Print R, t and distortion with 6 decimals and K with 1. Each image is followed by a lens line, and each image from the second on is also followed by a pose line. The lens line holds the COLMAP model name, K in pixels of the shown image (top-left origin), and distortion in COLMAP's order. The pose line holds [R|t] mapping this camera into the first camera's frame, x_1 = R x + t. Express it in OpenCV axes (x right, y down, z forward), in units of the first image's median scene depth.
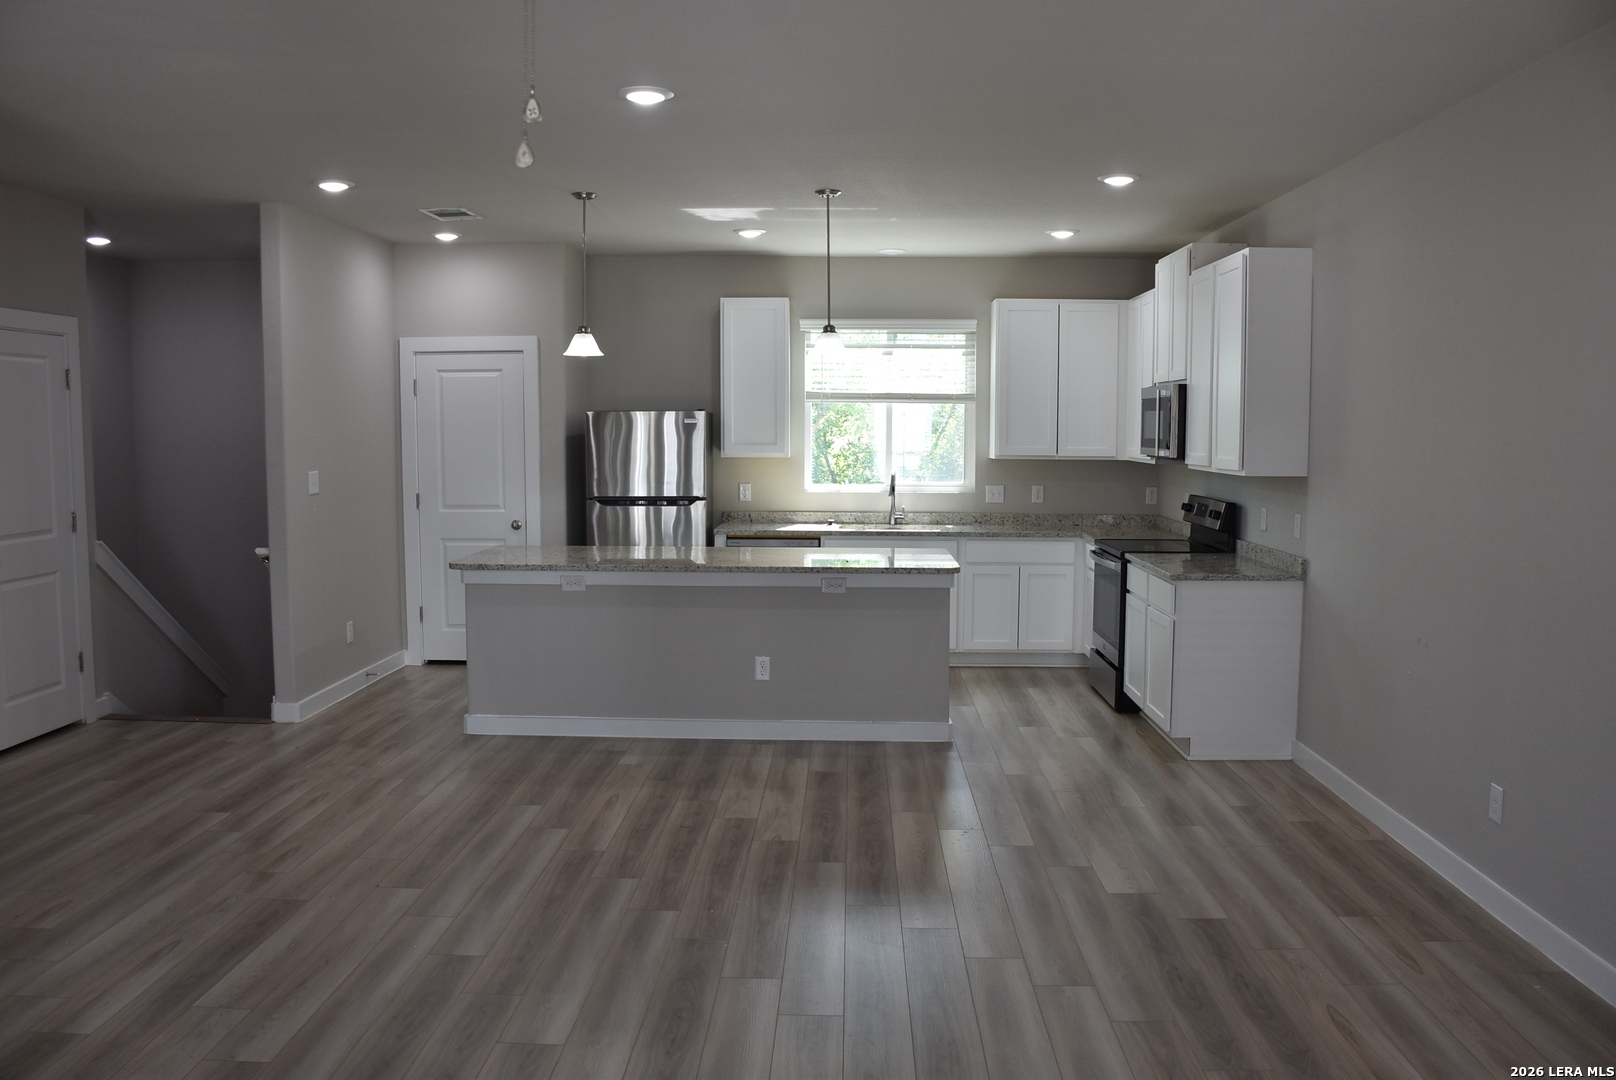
lens RADIAL K [[1283.6, 0, 808.0], [0, 1283.6, 540.0], [0, 0, 1]] dist [-0.149866, 0.107558]
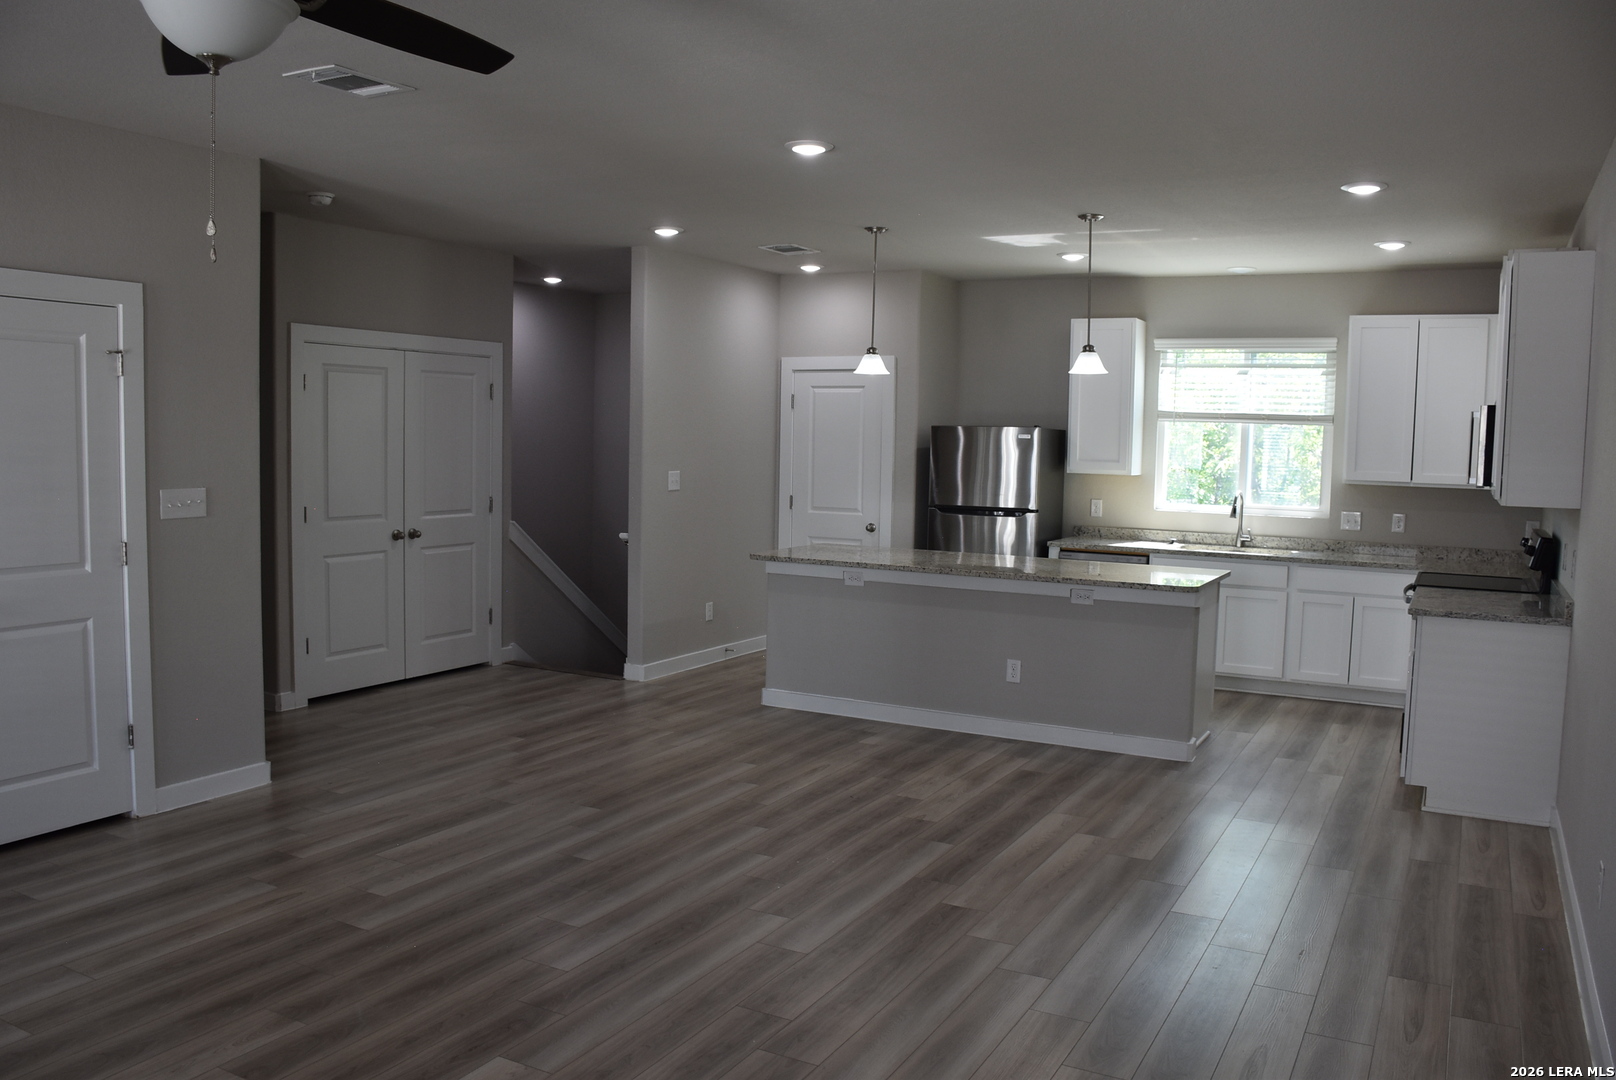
lens RADIAL K [[1283.6, 0, 808.0], [0, 1283.6, 540.0], [0, 0, 1]] dist [-0.149866, 0.107558]
pose [[0.892695, 0.052247, -0.447622, 0.232212], [-0.058538, 0.998285, -0.000223, 0.002379], [0.446843, 0.026402, 0.894223, -0.013730]]
